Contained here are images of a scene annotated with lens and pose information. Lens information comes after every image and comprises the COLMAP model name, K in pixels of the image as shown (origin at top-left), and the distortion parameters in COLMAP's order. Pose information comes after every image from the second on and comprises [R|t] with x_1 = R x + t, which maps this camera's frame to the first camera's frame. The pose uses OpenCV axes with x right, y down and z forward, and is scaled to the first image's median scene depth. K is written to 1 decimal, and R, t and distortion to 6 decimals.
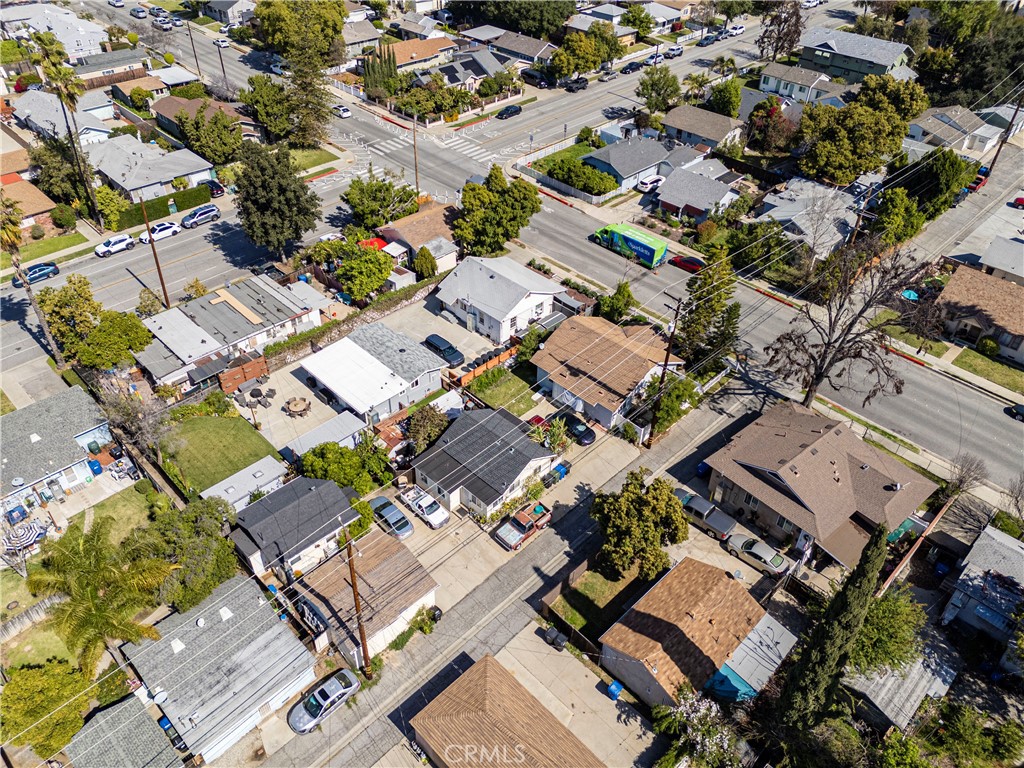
lens RADIAL K [[747.3, 0, 512.0], [0, 747.3, 384.0], [0, 0, 1]] dist [0.088801, -0.096653]
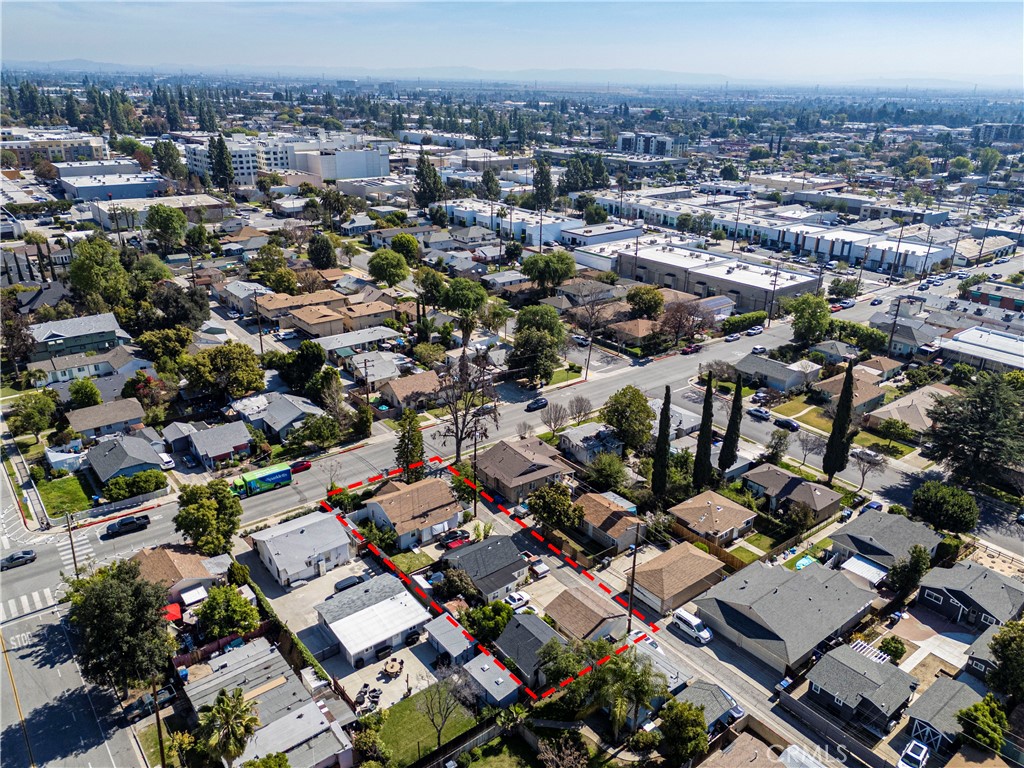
lens RADIAL K [[747.3, 0, 512.0], [0, 747.3, 384.0], [0, 0, 1]] dist [0.088801, -0.096653]
pose [[0.107111, -0.393306, 0.913147, -0.794318], [0.618690, 0.745317, 0.248447, -0.325227], [-0.778299, 0.538343, 0.323166, 0.158940]]
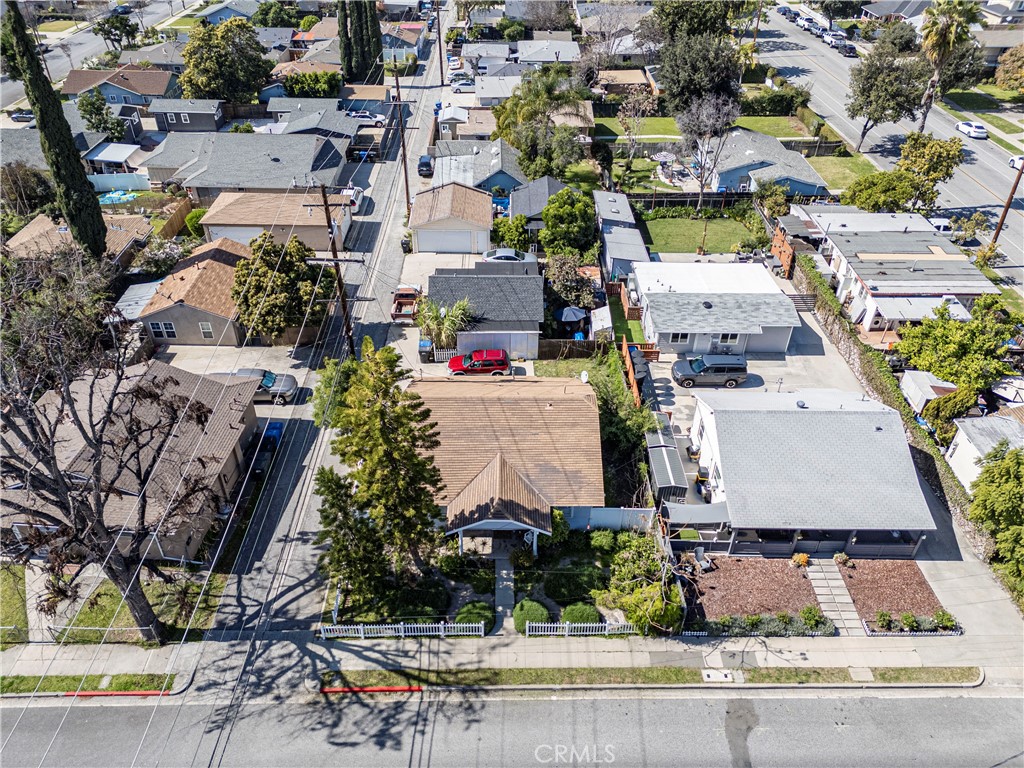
lens RADIAL K [[747.3, 0, 512.0], [0, 747.3, 384.0], [0, 0, 1]] dist [0.088801, -0.096653]
pose [[-0.696633, 0.404166, -0.592749, 0.315690], [-0.475819, 0.358067, 0.803358, -0.362135], [0.536934, 0.841687, -0.057132, 0.707550]]
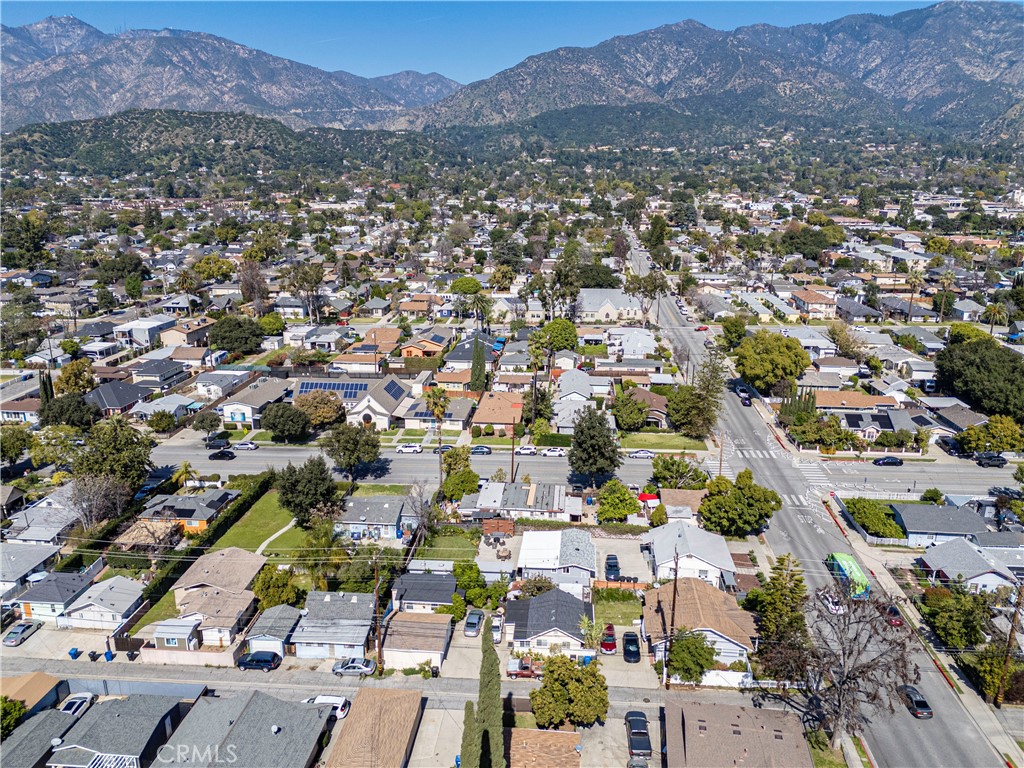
lens RADIAL K [[747.3, 0, 512.0], [0, 747.3, 384.0], [0, 0, 1]] dist [0.088801, -0.096653]
pose [[0.644155, 0.189350, -0.741088, 0.535067], [-0.476157, 0.857517, -0.194779, 0.015377], [0.598614, 0.478342, 0.642534, -0.089764]]
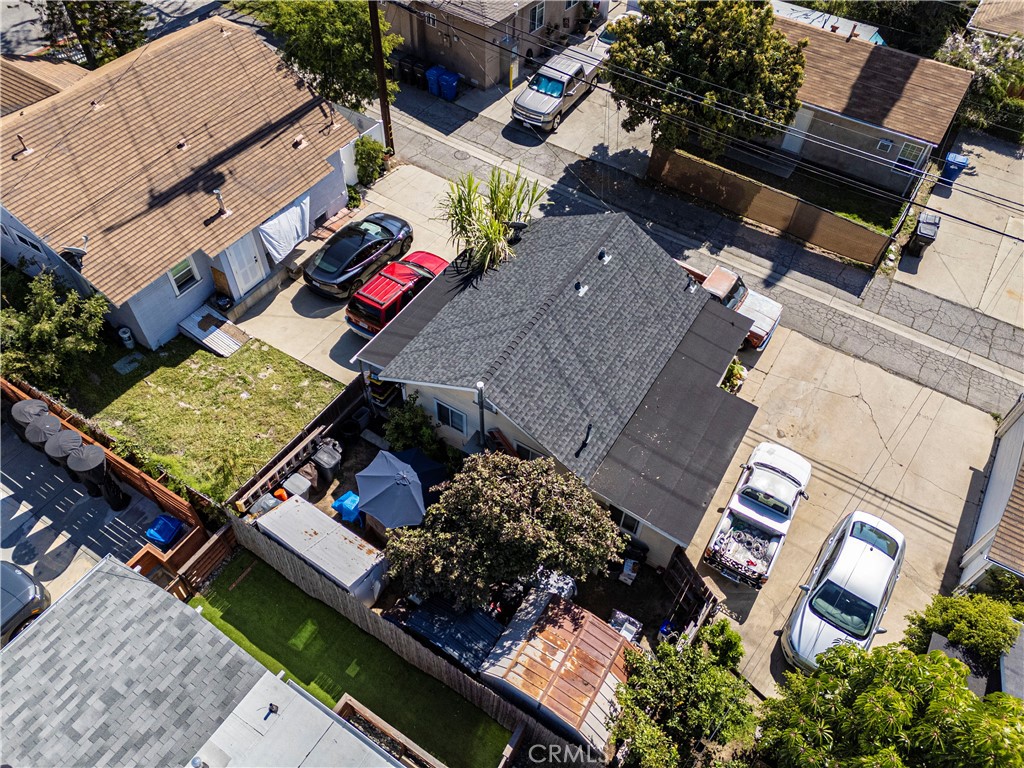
lens RADIAL K [[747.3, 0, 512.0], [0, 747.3, 384.0], [0, 0, 1]] dist [0.088801, -0.096653]
pose [[-0.224654, -0.772171, 0.594376, -0.148515], [0.584491, 0.381274, 0.716241, -0.099910], [-0.779680, 0.508314, 0.365672, 0.552942]]
